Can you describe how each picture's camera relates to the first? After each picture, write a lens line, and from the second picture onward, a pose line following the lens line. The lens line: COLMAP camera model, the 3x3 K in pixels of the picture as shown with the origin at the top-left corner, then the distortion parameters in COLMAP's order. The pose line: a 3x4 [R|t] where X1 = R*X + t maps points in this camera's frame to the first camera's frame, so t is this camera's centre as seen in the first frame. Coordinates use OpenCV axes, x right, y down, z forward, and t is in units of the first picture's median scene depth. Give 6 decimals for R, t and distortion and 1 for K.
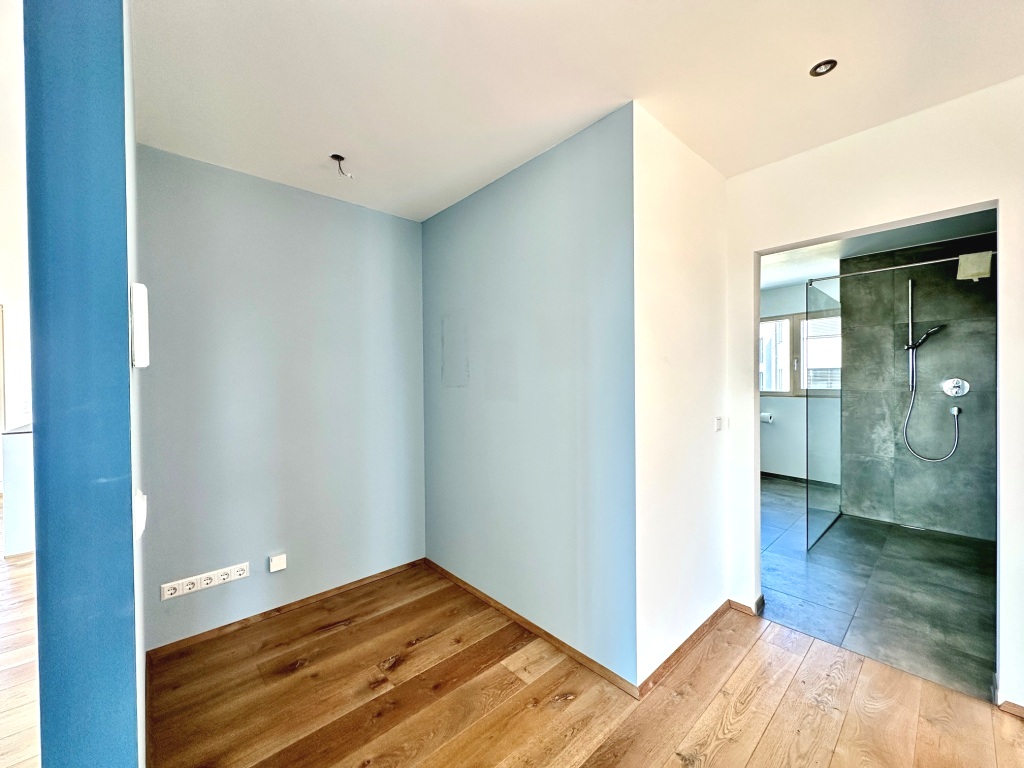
lens RADIAL K [[406.1, 0, 512.0], [0, 406.1, 384.0], [0, 0, 1]] dist [-0.001792, 0.000209]
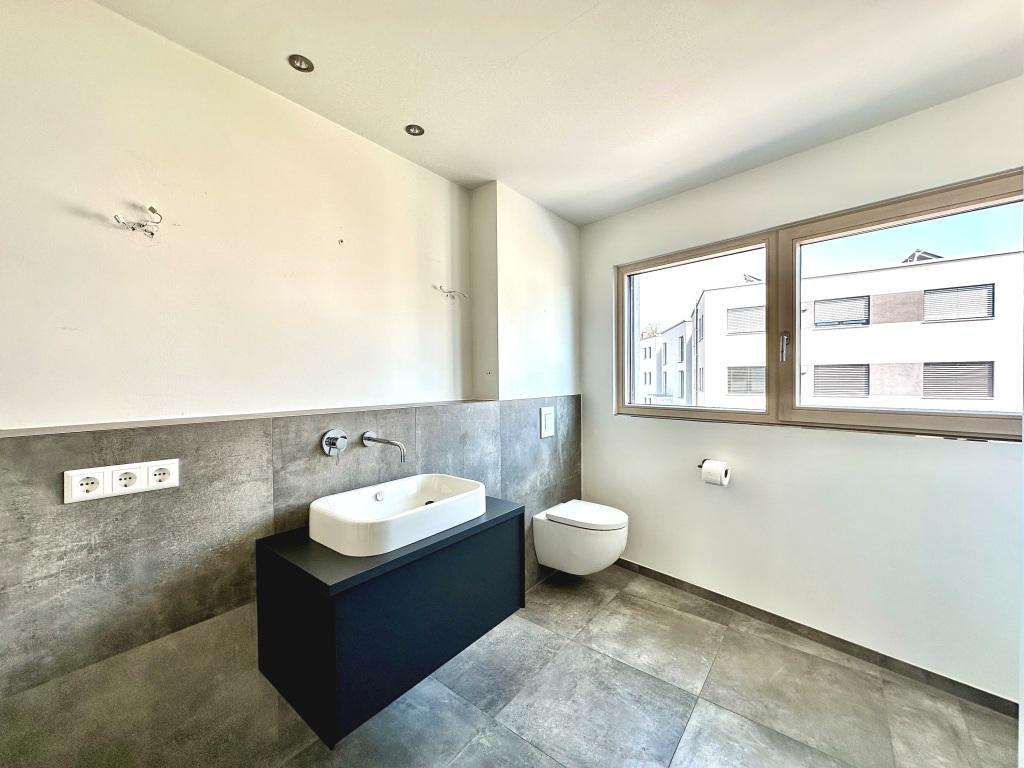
lens RADIAL K [[406.1, 0, 512.0], [0, 406.1, 384.0], [0, 0, 1]] dist [-0.001792, 0.000209]
pose [[0.987250, -0.003254, 0.159144, 0.488698], [0.002902, 0.999993, 0.002443, -0.018070], [-0.159151, -0.001950, 0.987252, 0.866066]]
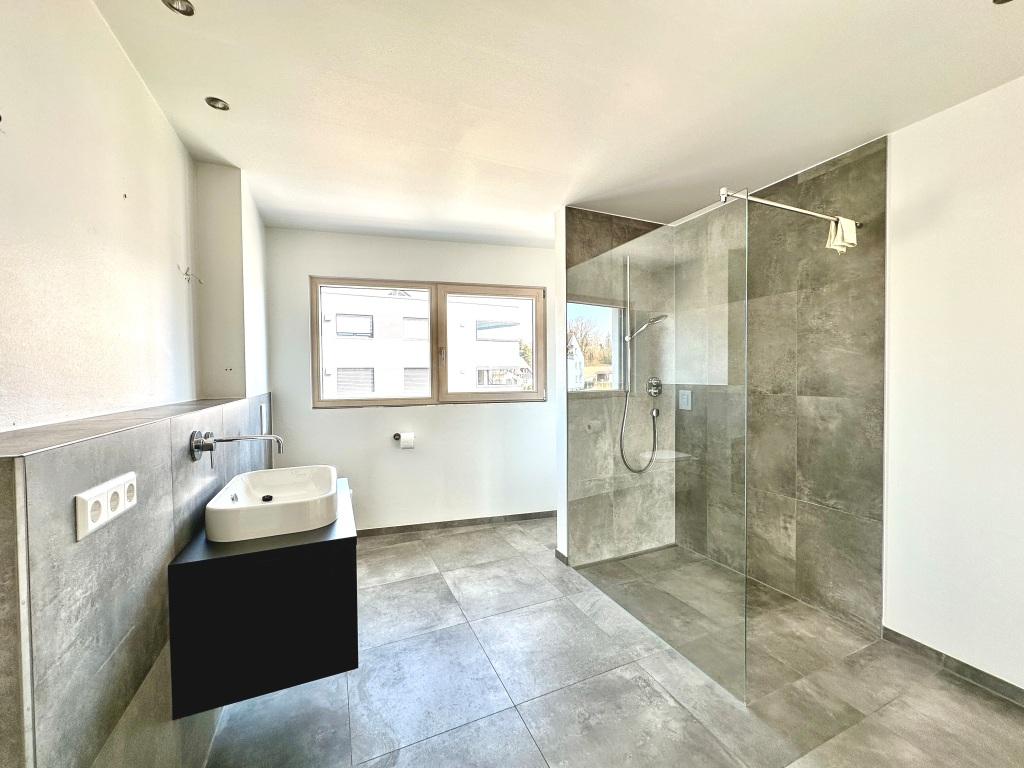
lens RADIAL K [[406.1, 0, 512.0], [0, 406.1, 384.0], [0, 0, 1]] dist [-0.001792, 0.000209]
pose [[0.314695, -0.015415, 0.949068, 0.119944], [0.016632, 0.999804, 0.010724, -0.011728], [-0.949047, 0.012411, 0.314890, 0.922401]]
